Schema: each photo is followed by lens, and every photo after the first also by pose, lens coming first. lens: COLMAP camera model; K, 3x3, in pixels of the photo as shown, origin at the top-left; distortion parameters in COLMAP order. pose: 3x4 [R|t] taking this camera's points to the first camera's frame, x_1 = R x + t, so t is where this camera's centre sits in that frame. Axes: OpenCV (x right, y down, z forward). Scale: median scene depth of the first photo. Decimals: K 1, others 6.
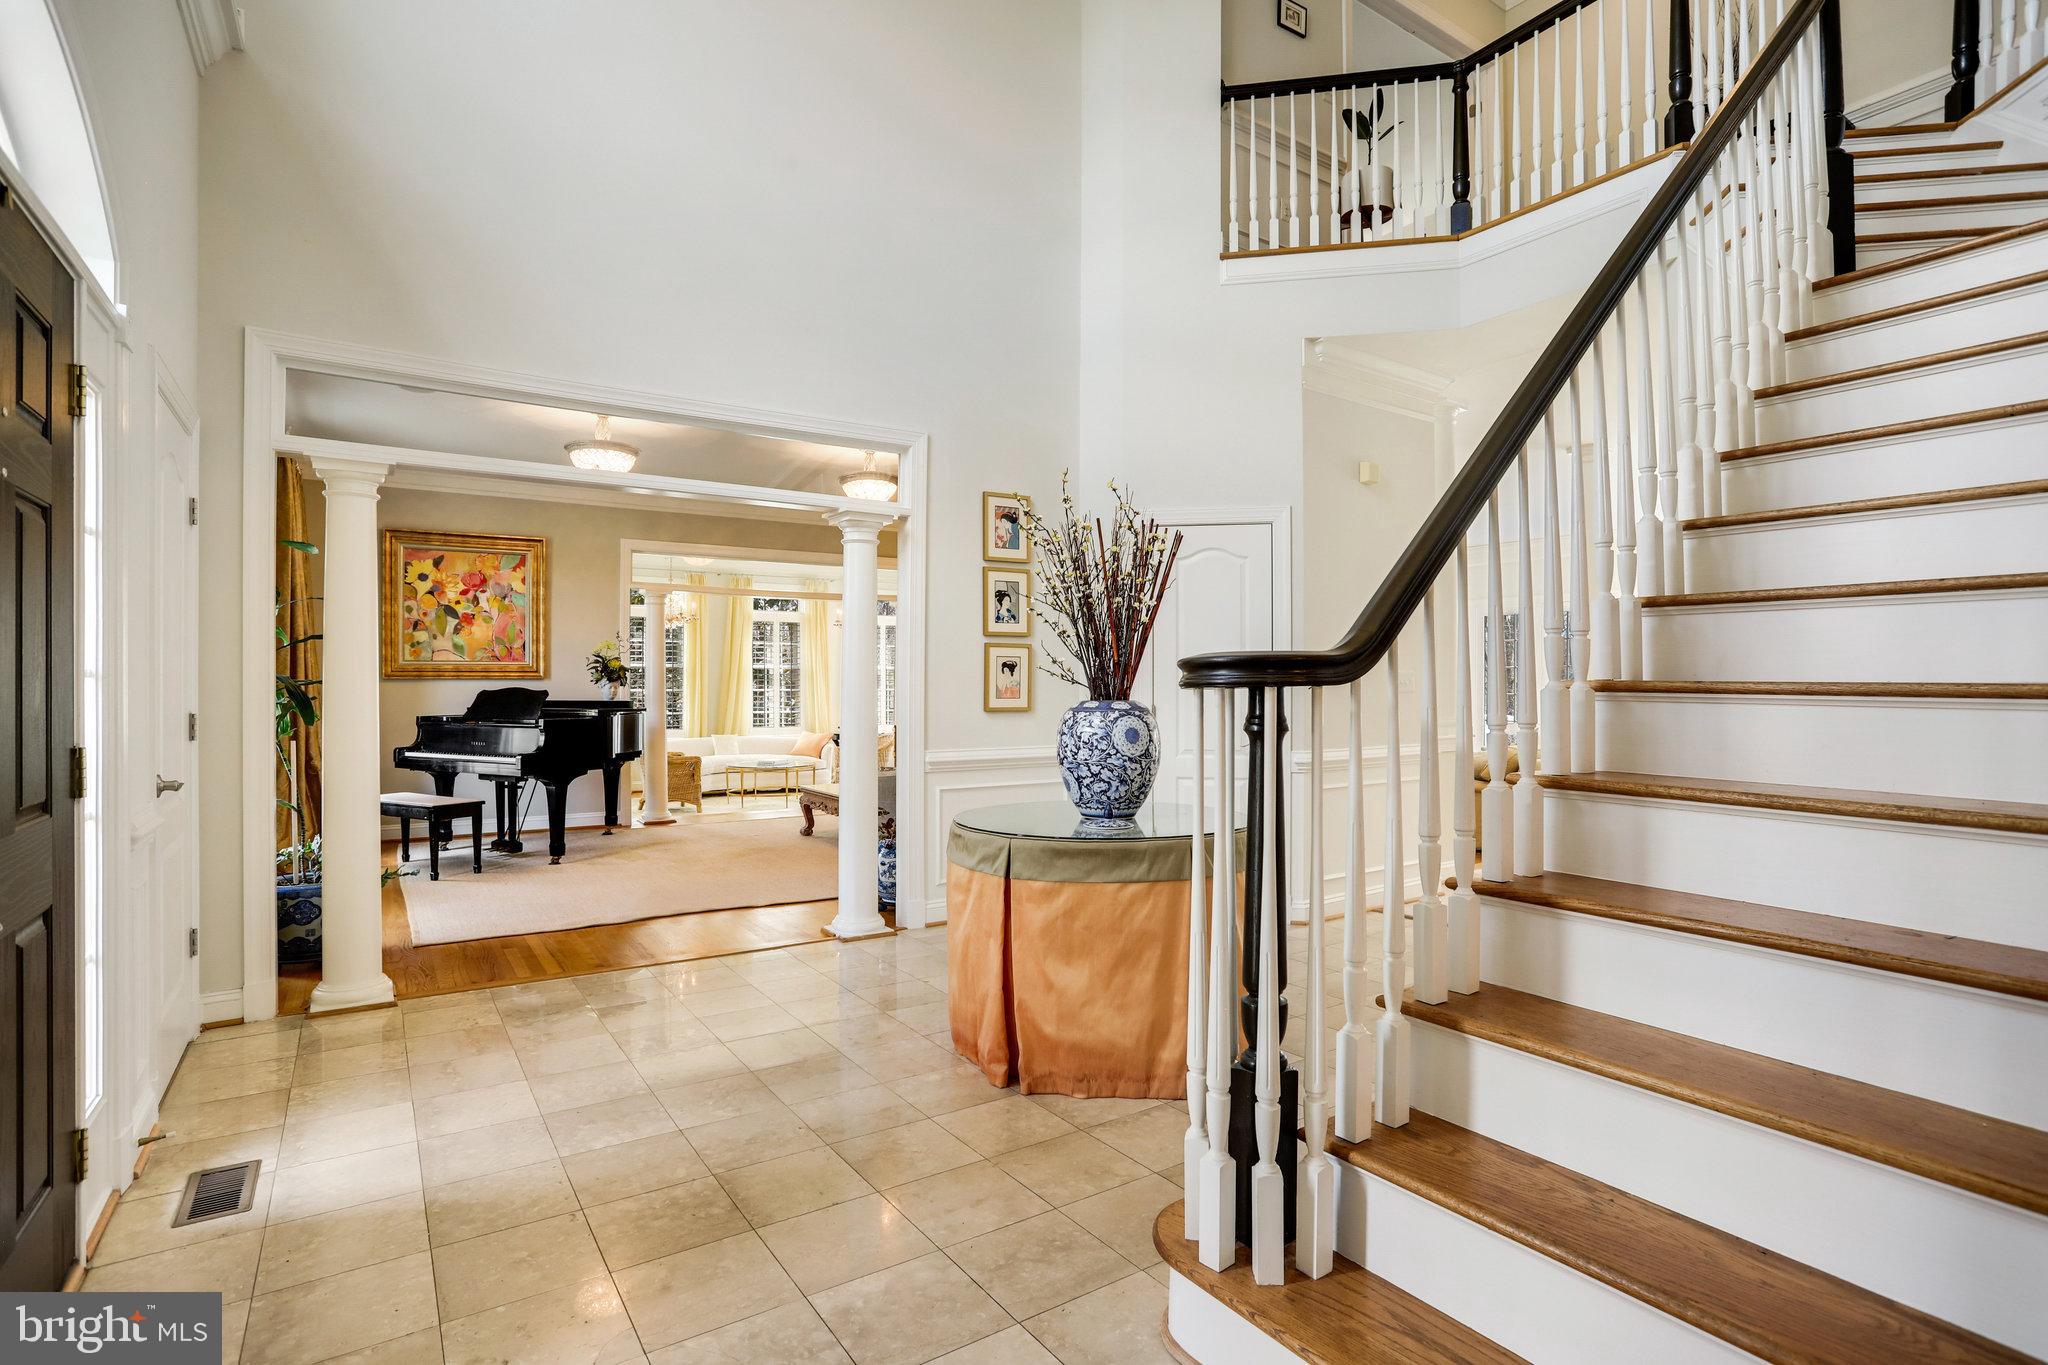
lens RADIAL K [[1004.1, 0, 1024.0], [0, 1004.1, 682.5], [0, 0, 1]] dist [-0.025537, 0.001097]
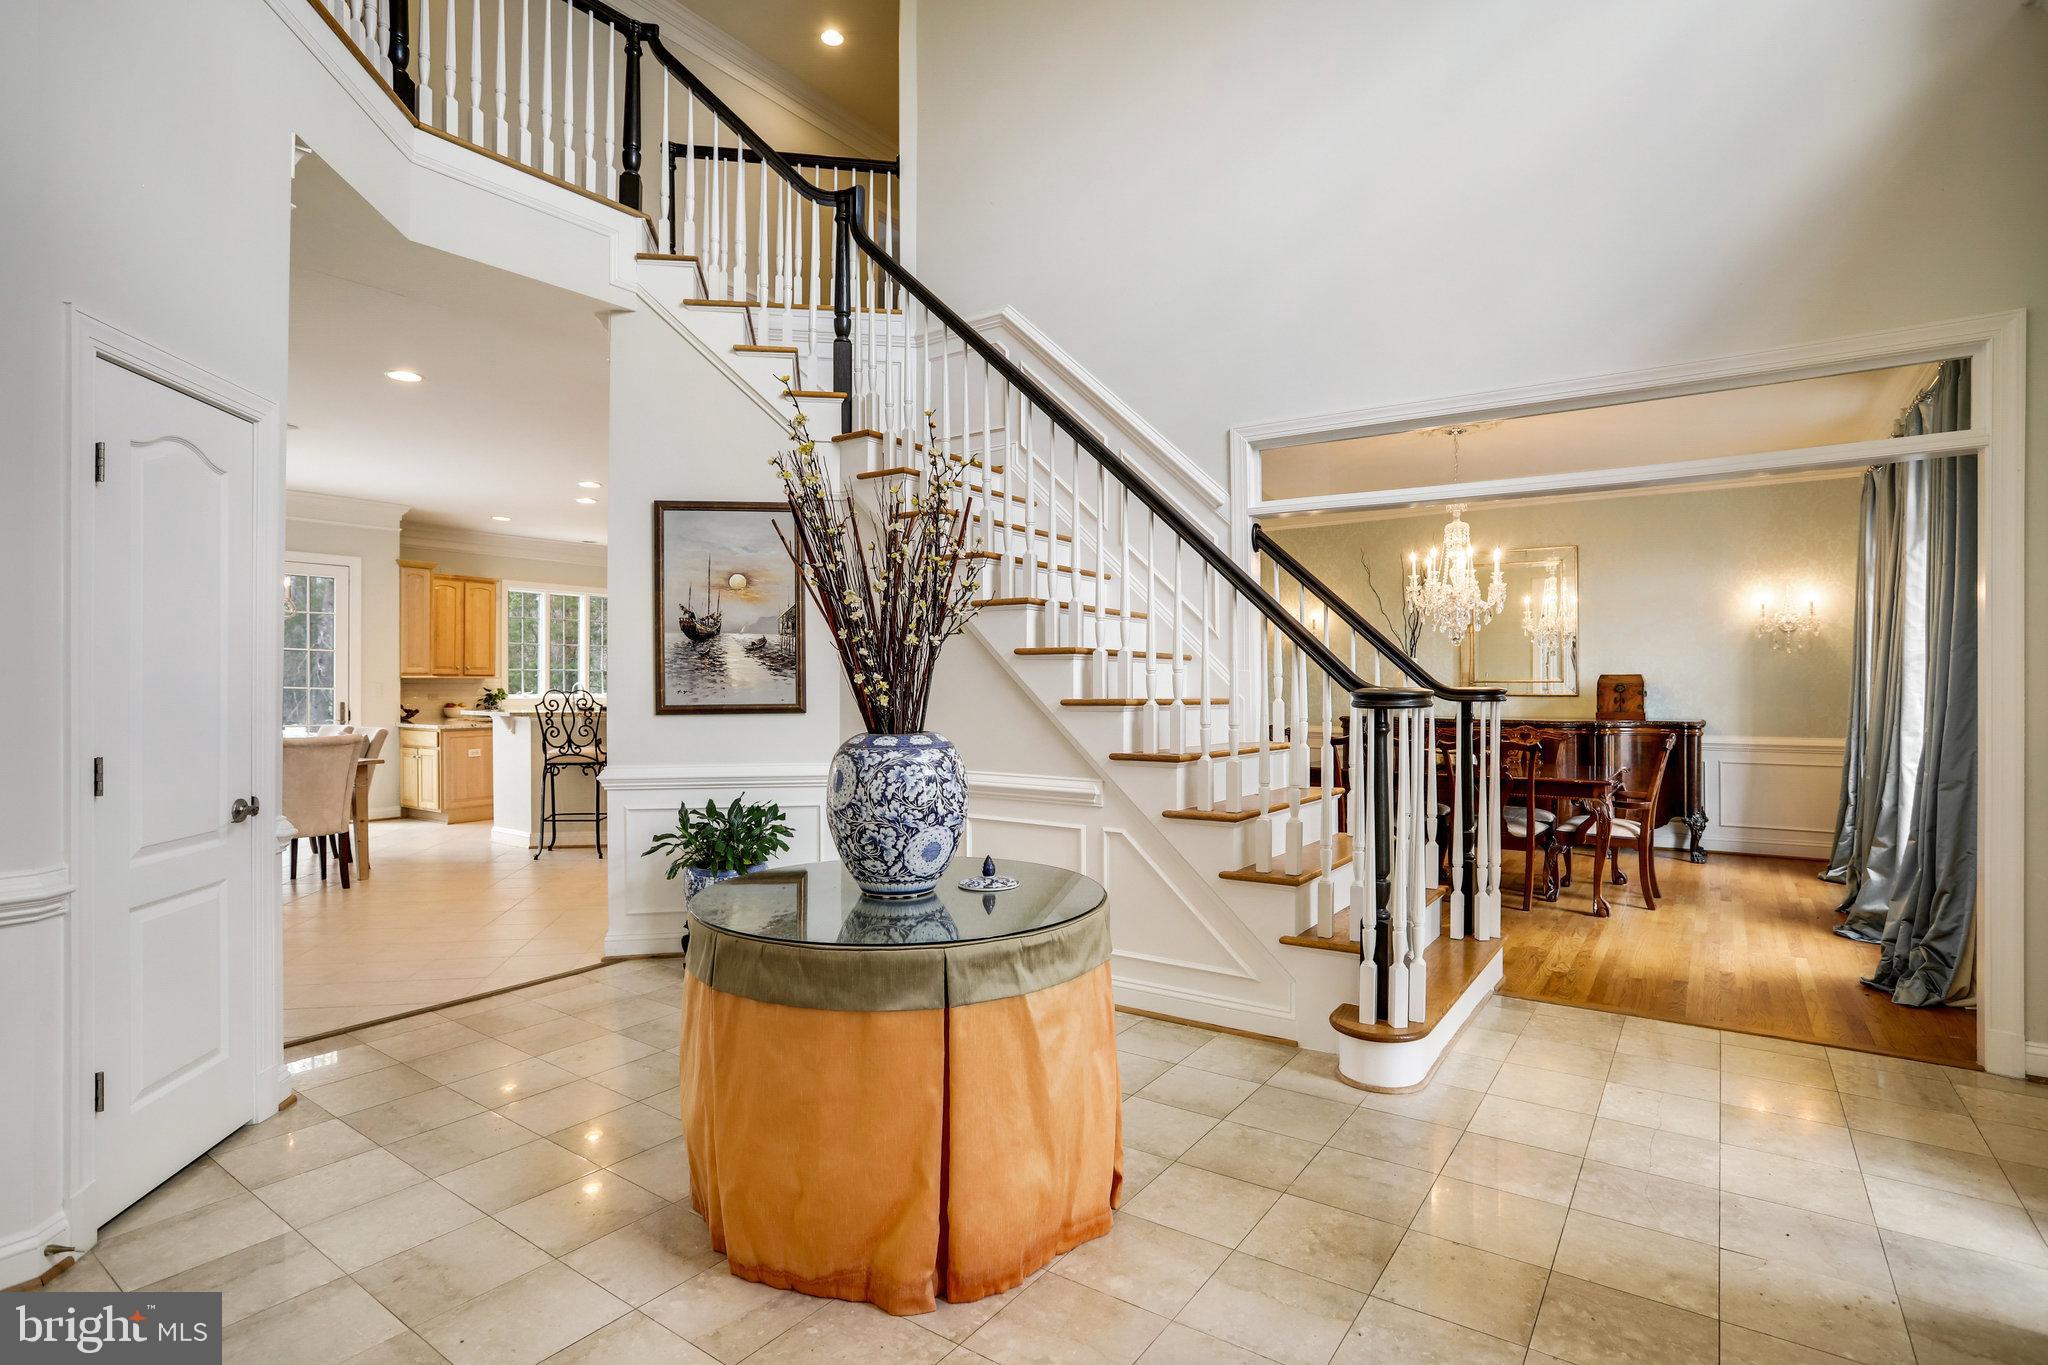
lens RADIAL K [[1004.1, 0, 1024.0], [0, 1004.1, 682.5], [0, 0, 1]] dist [-0.025537, 0.001097]
pose [[-0.361620, 0.001635, 0.932324, -0.805959], [0.006778, 0.999977, 0.000875, -0.025772], [-0.932301, 0.006635, -0.361623, 1.489393]]
